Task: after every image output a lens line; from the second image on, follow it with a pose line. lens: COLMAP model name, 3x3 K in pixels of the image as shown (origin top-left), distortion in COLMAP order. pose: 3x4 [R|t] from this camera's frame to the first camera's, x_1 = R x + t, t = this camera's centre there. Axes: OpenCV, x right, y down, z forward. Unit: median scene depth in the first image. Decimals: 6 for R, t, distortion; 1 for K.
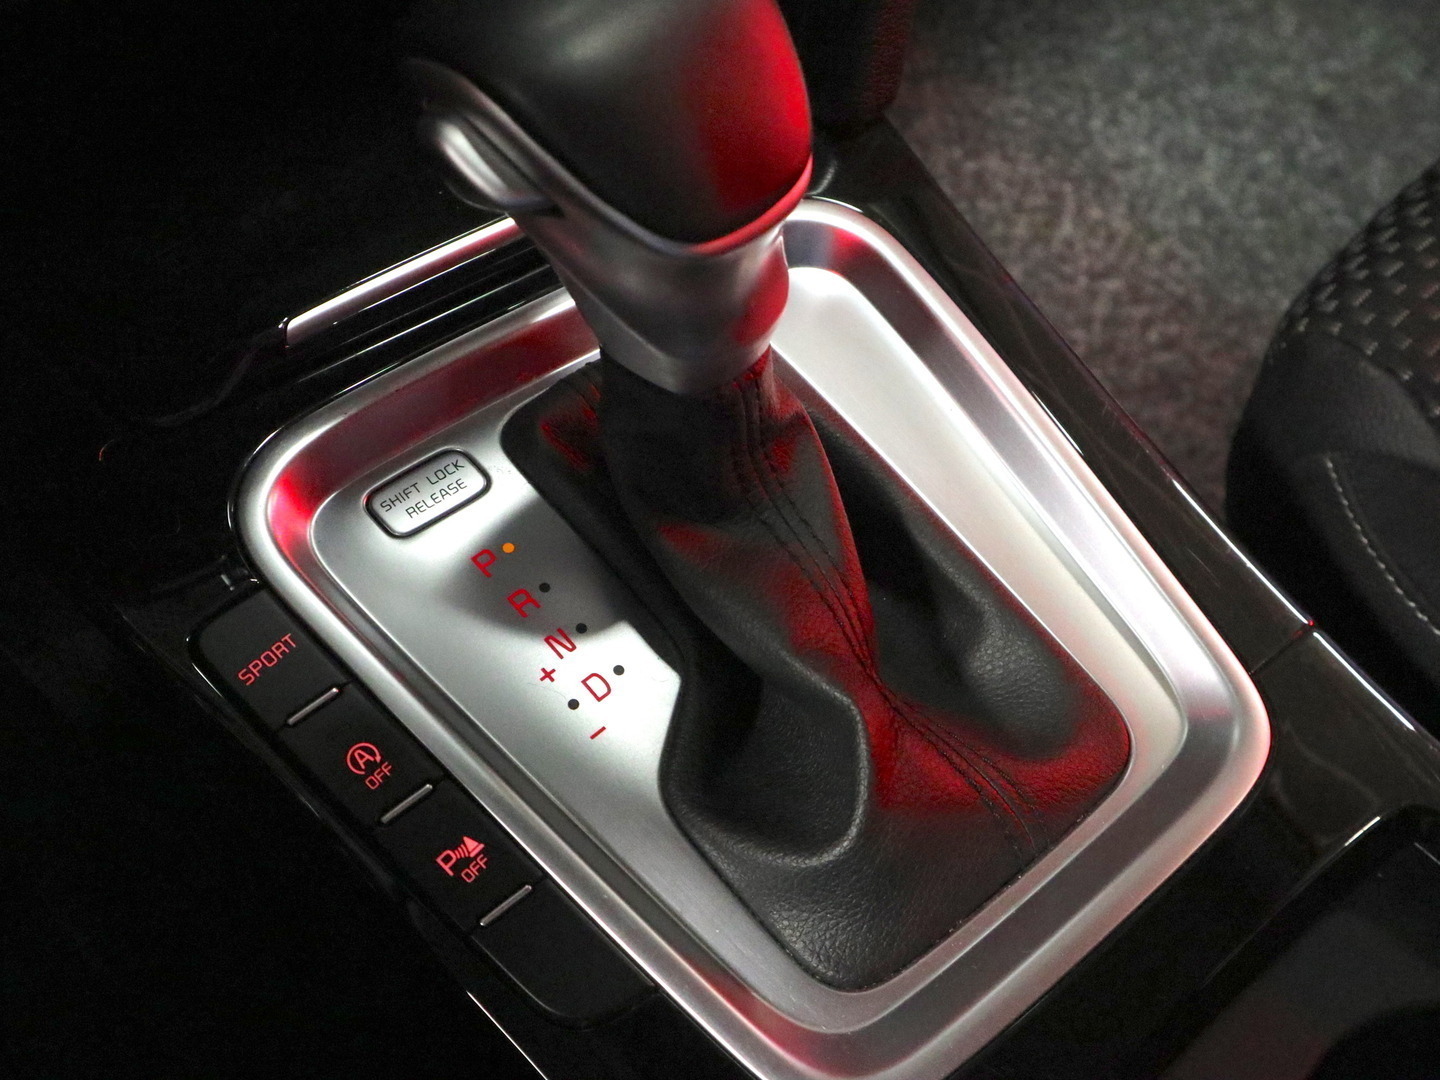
lens RADIAL K [[1926.1, 0, 720.0], [0, 1926.1, 540.0], [0, 0, 1]] dist [0.024115, 0.054425]
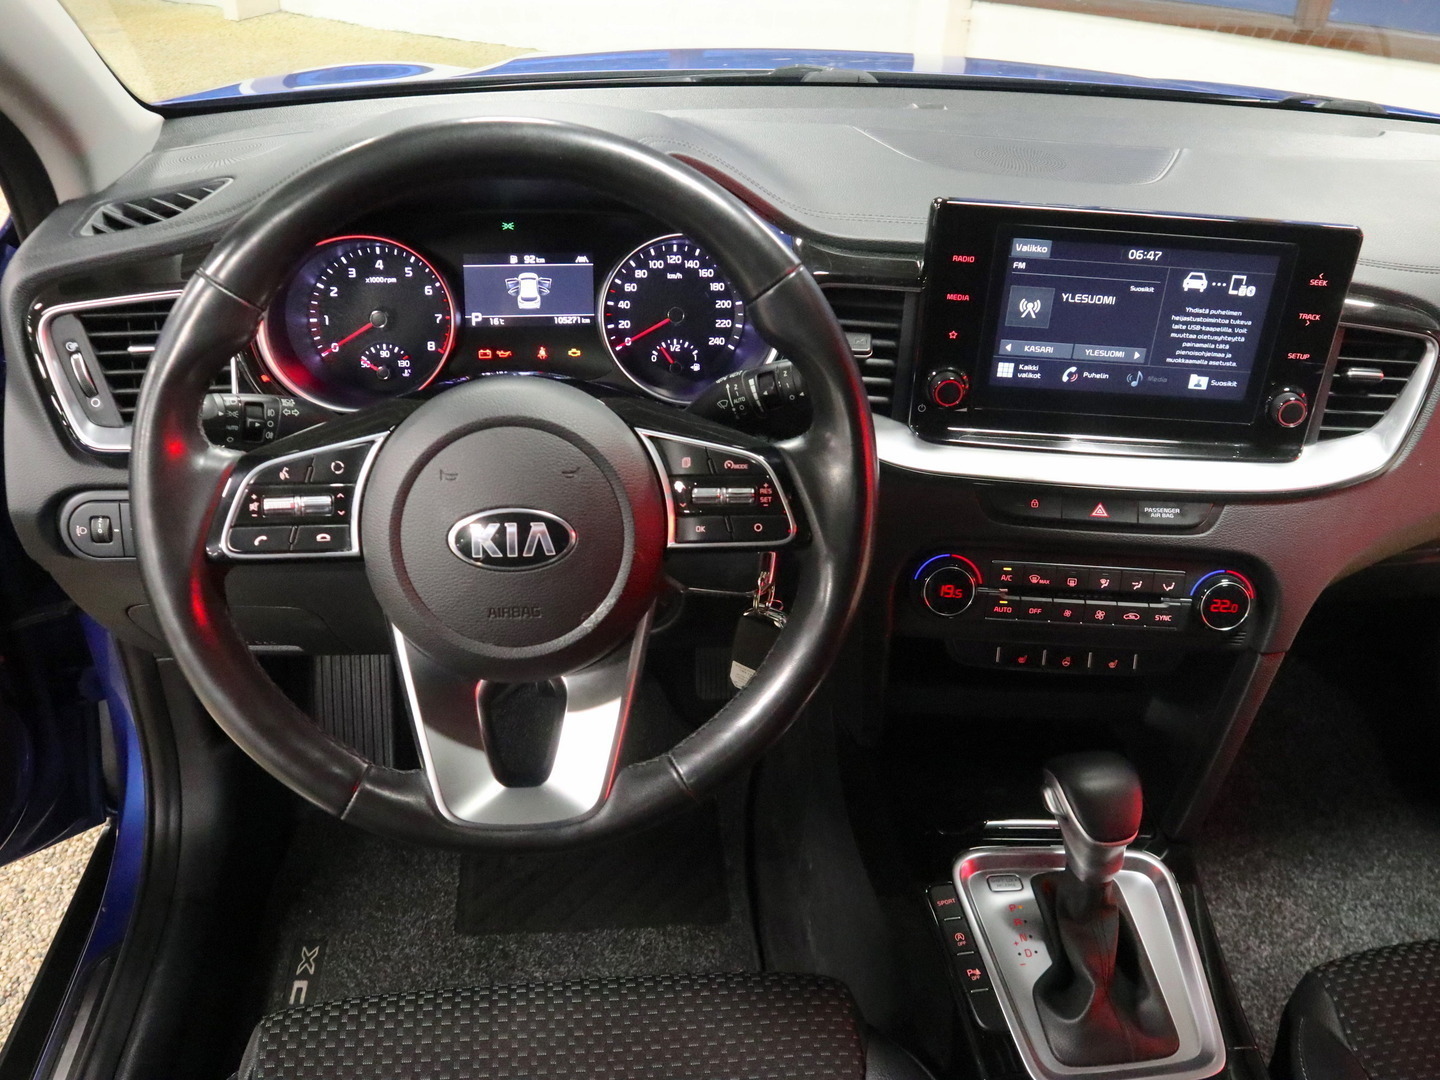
lens RADIAL K [[1129.8, 0, 720.0], [0, 1129.8, 540.0], [0, 0, 1]] dist [-0.125758, 0.085626]
pose [[0.822044, 0.295465, -0.486769, 0.183527], [-0.462943, 0.844525, -0.269187, 0.194358], [0.331554, 0.446630, 0.831020, -0.936063]]
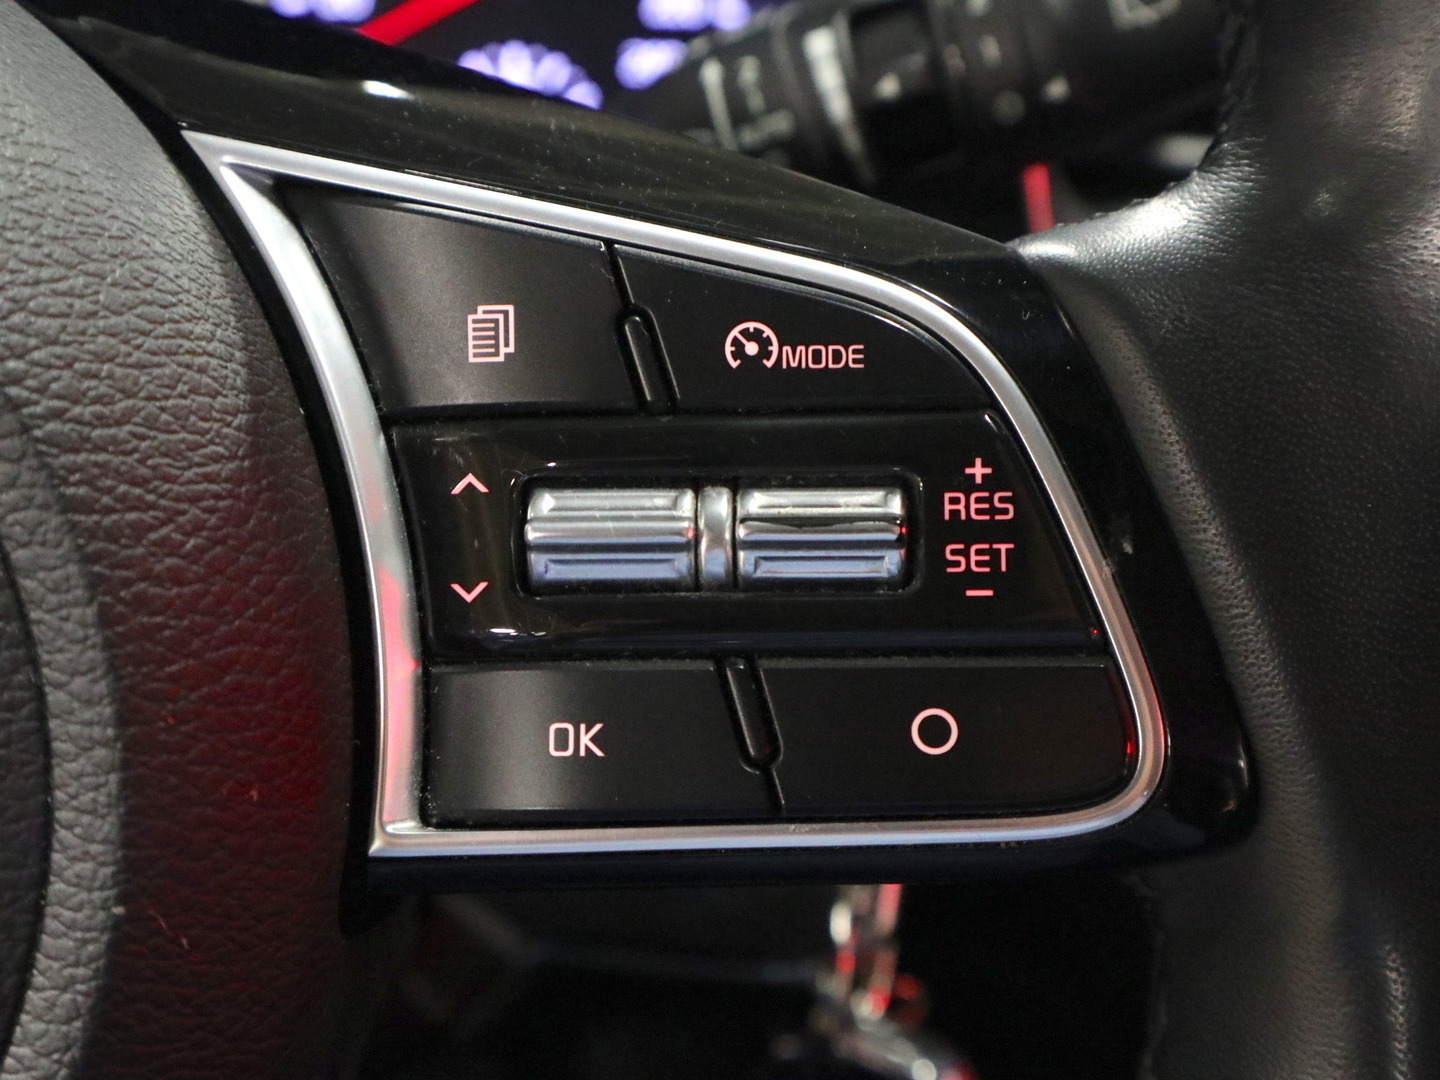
lens RADIAL K [[1926.1, 0, 720.0], [0, 1926.1, 540.0], [0, 0, 1]] dist [0.024115, 0.054425]
pose [[0.840093, 0.264011, -0.473859, -0.250776], [-0.452033, 0.823619, -0.342518, -0.054040], [0.299851, 0.501947, 0.811257, -0.232099]]
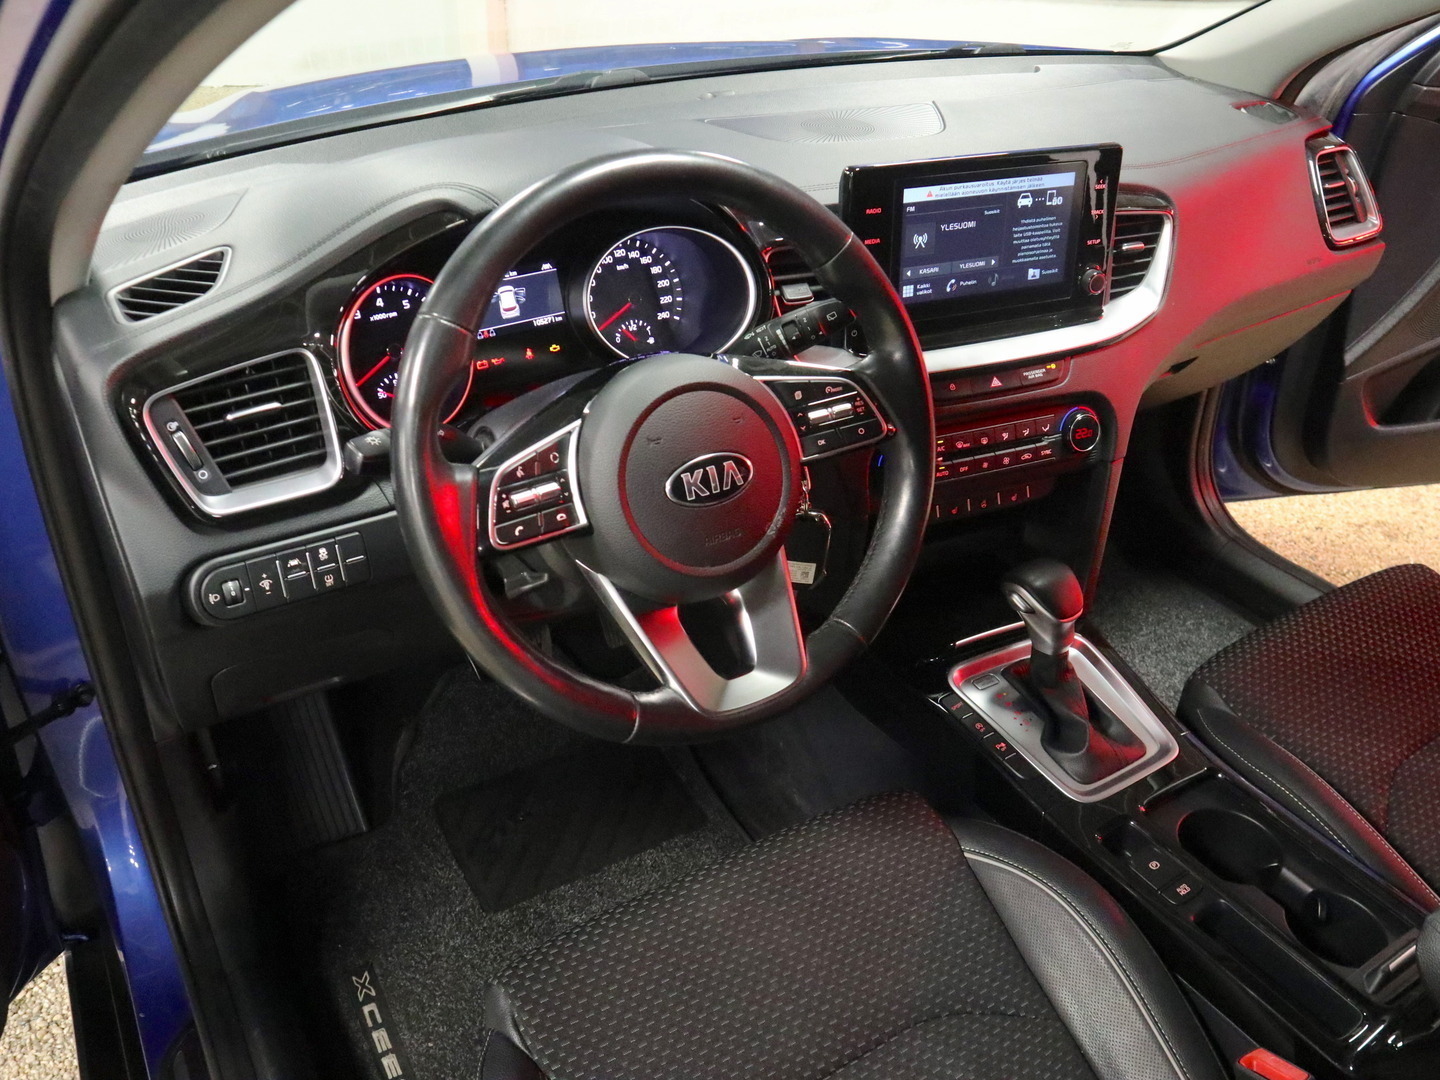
lens RADIAL K [[1129.8, 0, 720.0], [0, 1129.8, 540.0], [0, 0, 1]] dist [-0.125758, 0.085626]
pose [[0.982165, 0.066755, -0.175772, -0.274341], [-0.125886, 0.927863, -0.351032, 0.562111], [0.139659, 0.366898, 0.919718, -1.358197]]
